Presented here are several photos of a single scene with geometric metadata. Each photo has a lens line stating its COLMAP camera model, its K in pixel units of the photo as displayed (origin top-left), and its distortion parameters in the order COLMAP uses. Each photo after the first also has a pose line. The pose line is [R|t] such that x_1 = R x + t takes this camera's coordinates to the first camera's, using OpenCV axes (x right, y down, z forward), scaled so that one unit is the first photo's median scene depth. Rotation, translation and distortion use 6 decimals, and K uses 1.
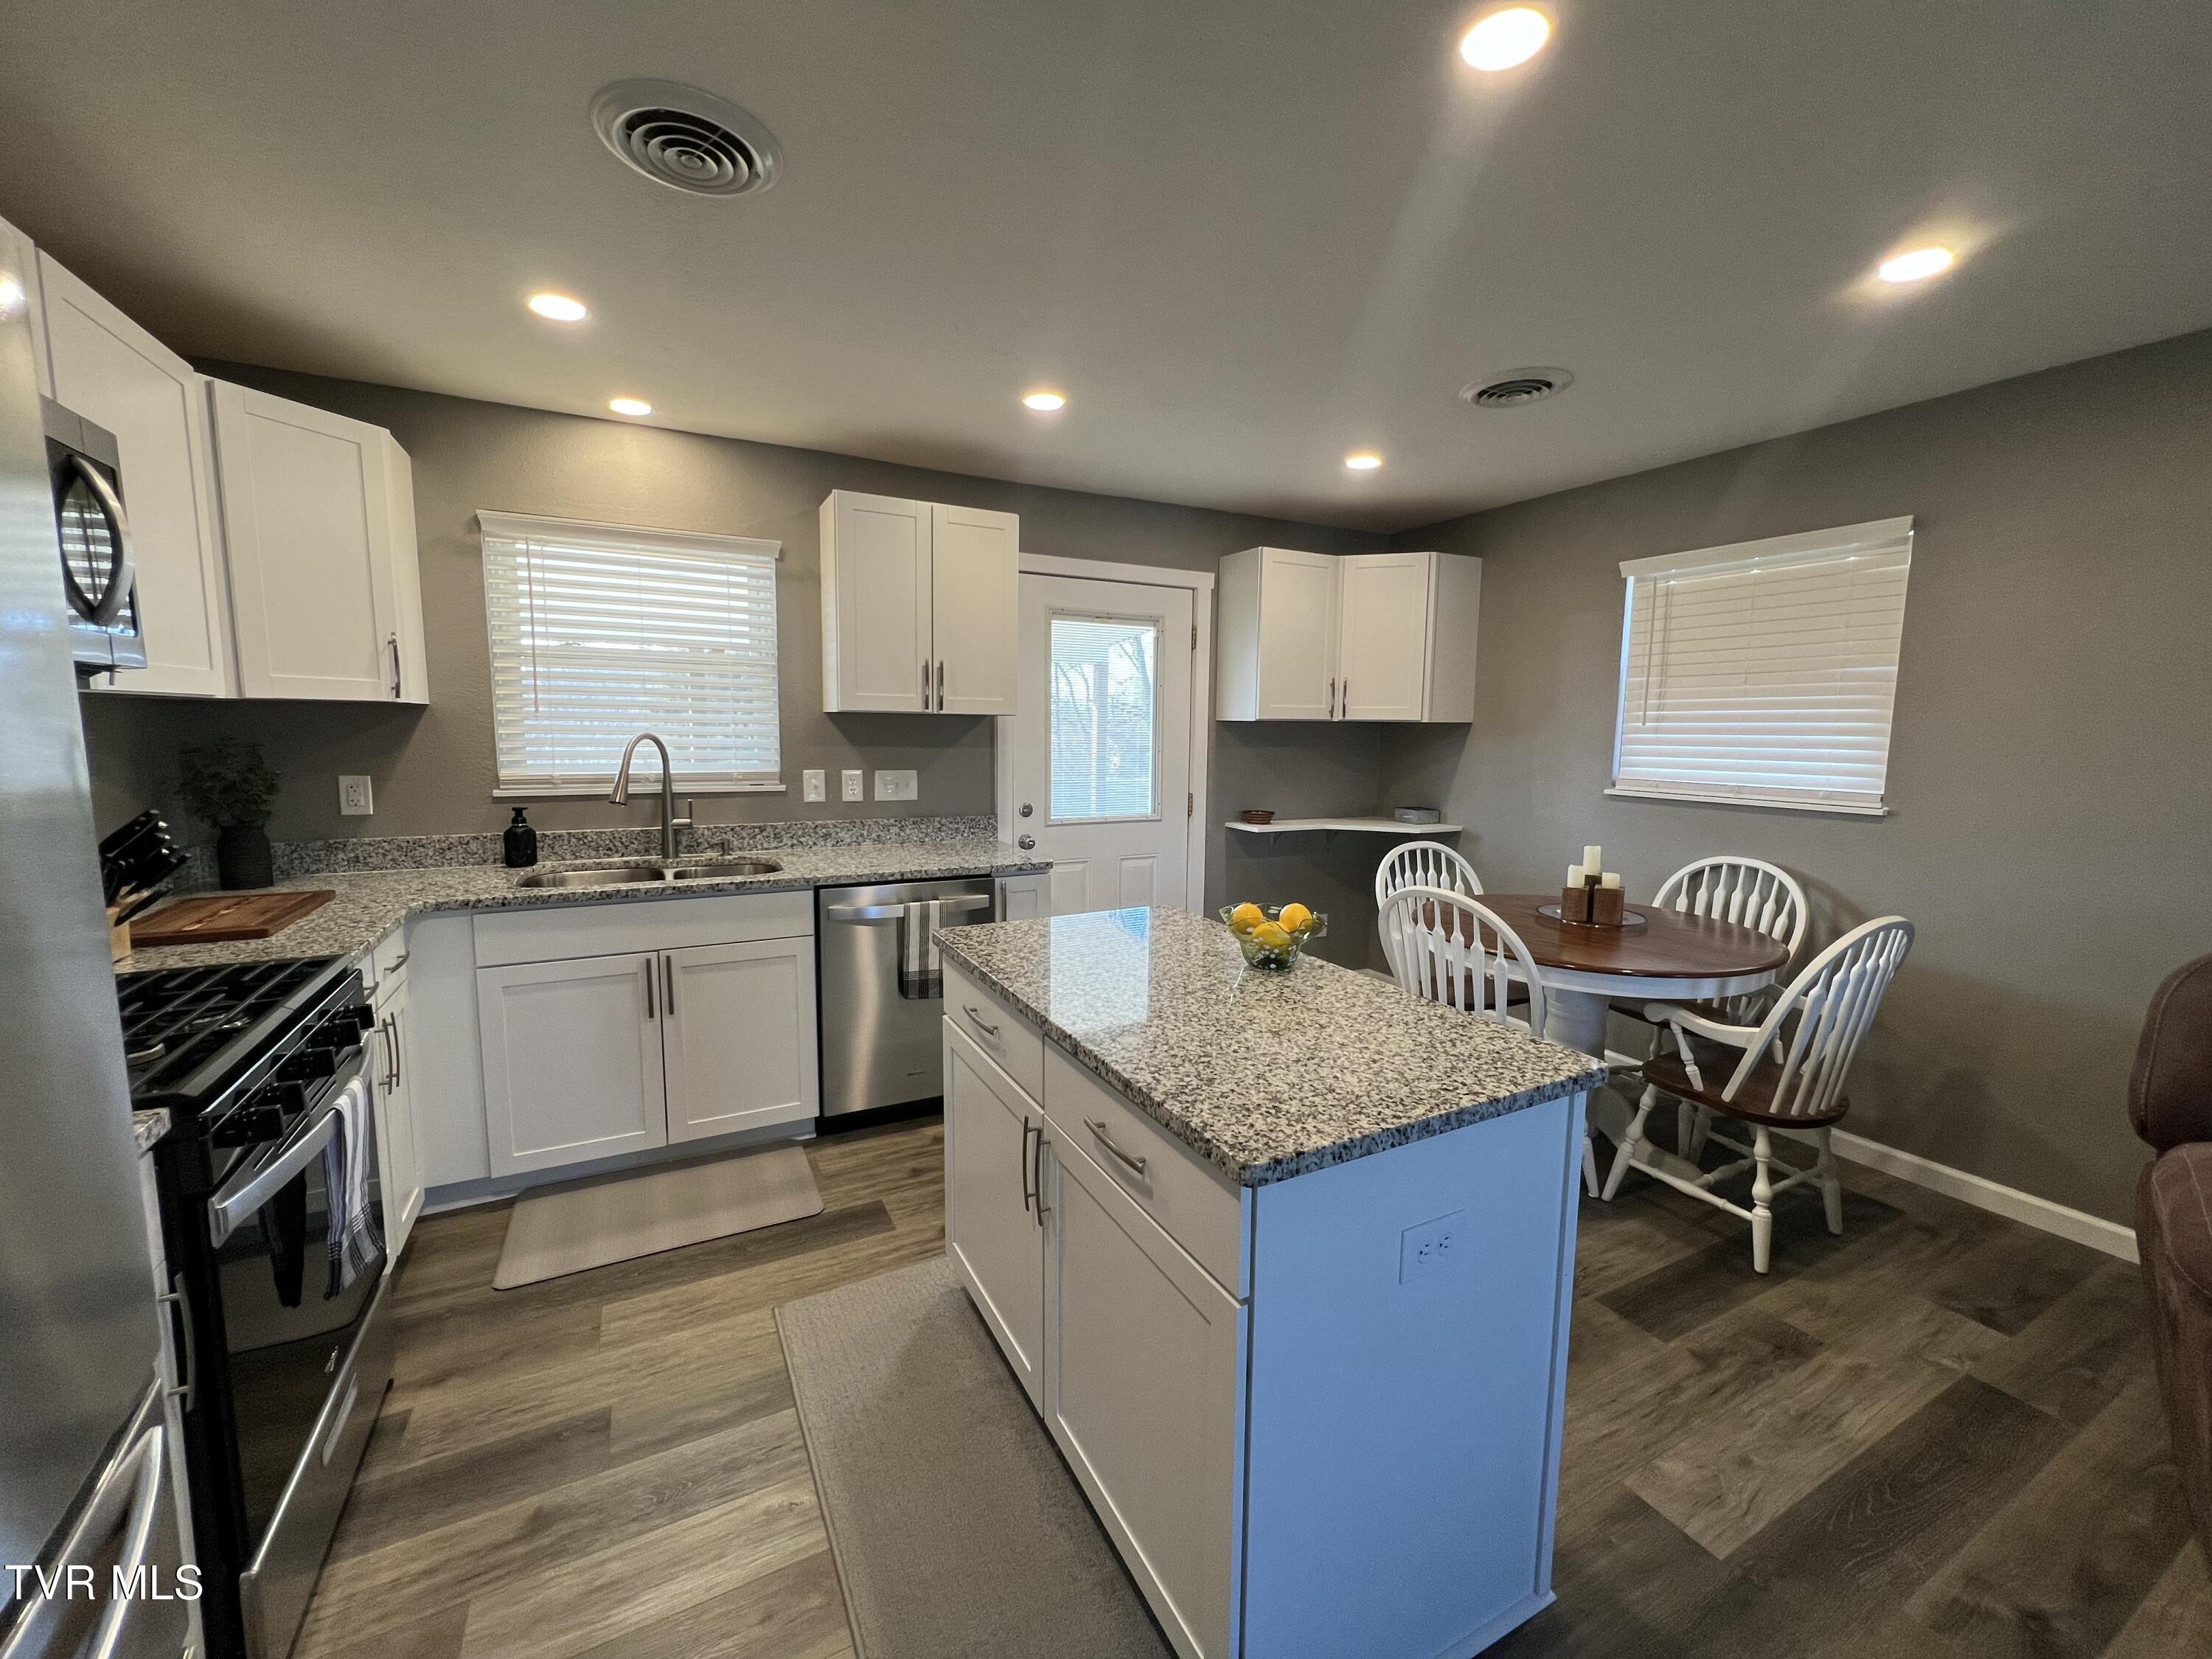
lens RADIAL K [[881.4, 0, 1103.2], [0, 881.4, 823.7], [0, 0, 1]] dist [0.000573, -0.000235]
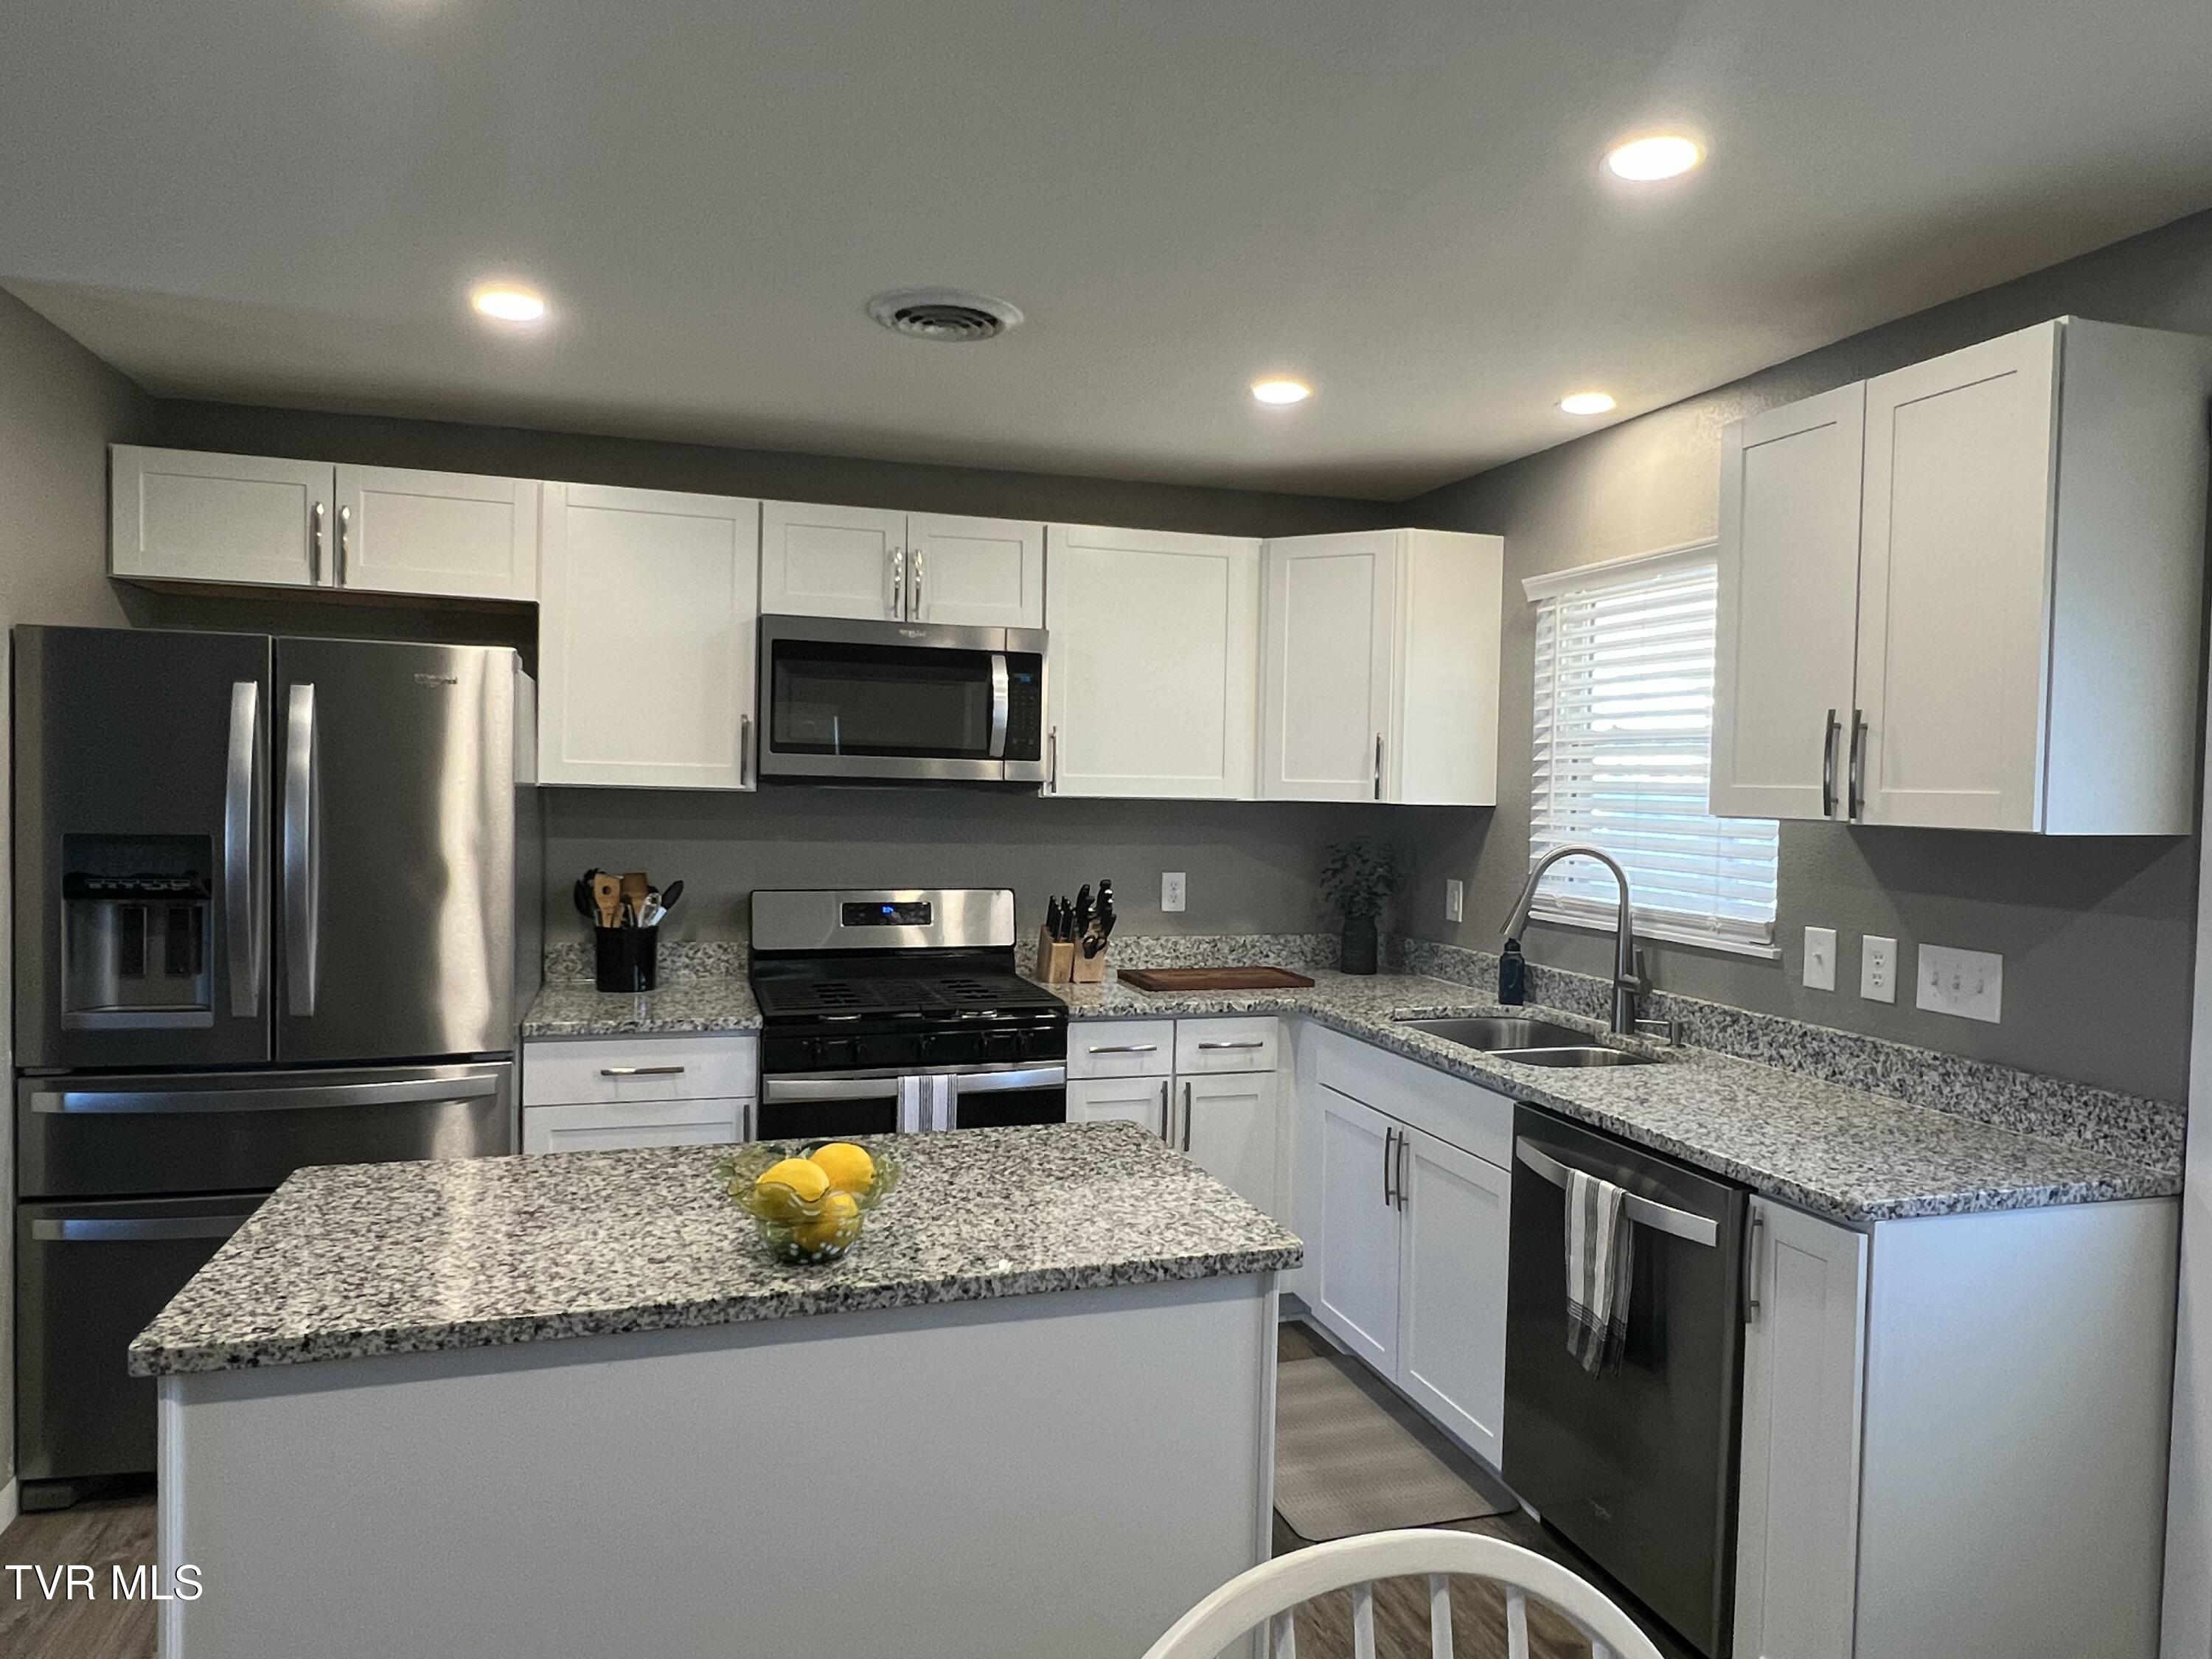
lens RADIAL K [[1397.0, 0, 1106.0], [0, 1397.0, 829.5], [0, 0, 1]] dist [0.000765, 0.000790]
pose [[-0.178597, 0.015360, -0.983802, 0.622146], [-0.132664, 0.990372, 0.039546, -0.104074], [0.974938, 0.137578, -0.174840, 0.782353]]
